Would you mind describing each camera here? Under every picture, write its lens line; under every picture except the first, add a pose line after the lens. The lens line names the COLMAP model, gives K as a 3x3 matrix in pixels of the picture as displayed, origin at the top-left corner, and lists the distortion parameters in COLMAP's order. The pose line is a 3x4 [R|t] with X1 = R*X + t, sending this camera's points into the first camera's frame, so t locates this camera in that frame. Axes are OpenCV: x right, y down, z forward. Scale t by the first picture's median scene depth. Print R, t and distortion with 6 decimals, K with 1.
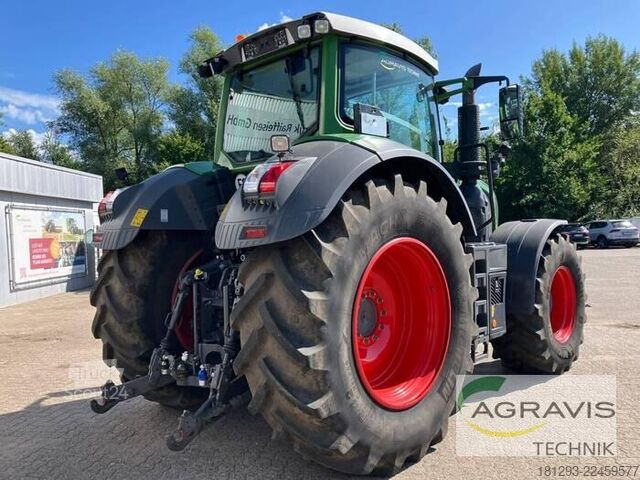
lens RADIAL K [[494.3, 0, 265.2], [0, 494.3, 237.0], [0, 0, 1]] dist [0.016459, -0.002810]
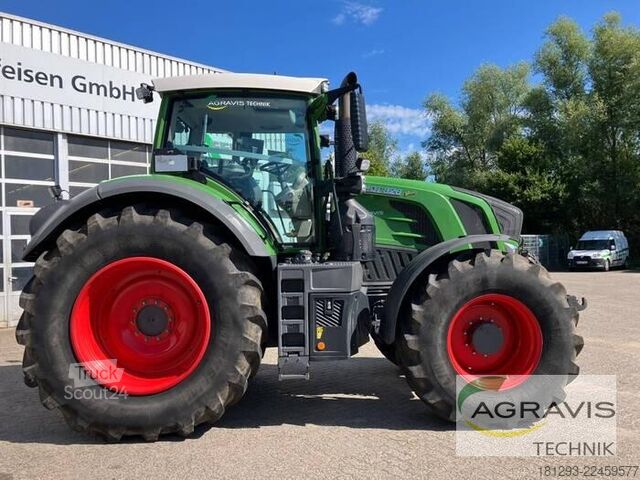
lens RADIAL K [[479.3, 0, 327.7], [0, 479.3, 238.7], [0, 0, 1]] dist [0.011244, 0.004810]
pose [[0.774301, -0.006128, -0.632788, 0.565716], [-0.000334, 0.999949, -0.010093, -0.012969], [0.632818, 0.008027, 0.774259, 0.147782]]
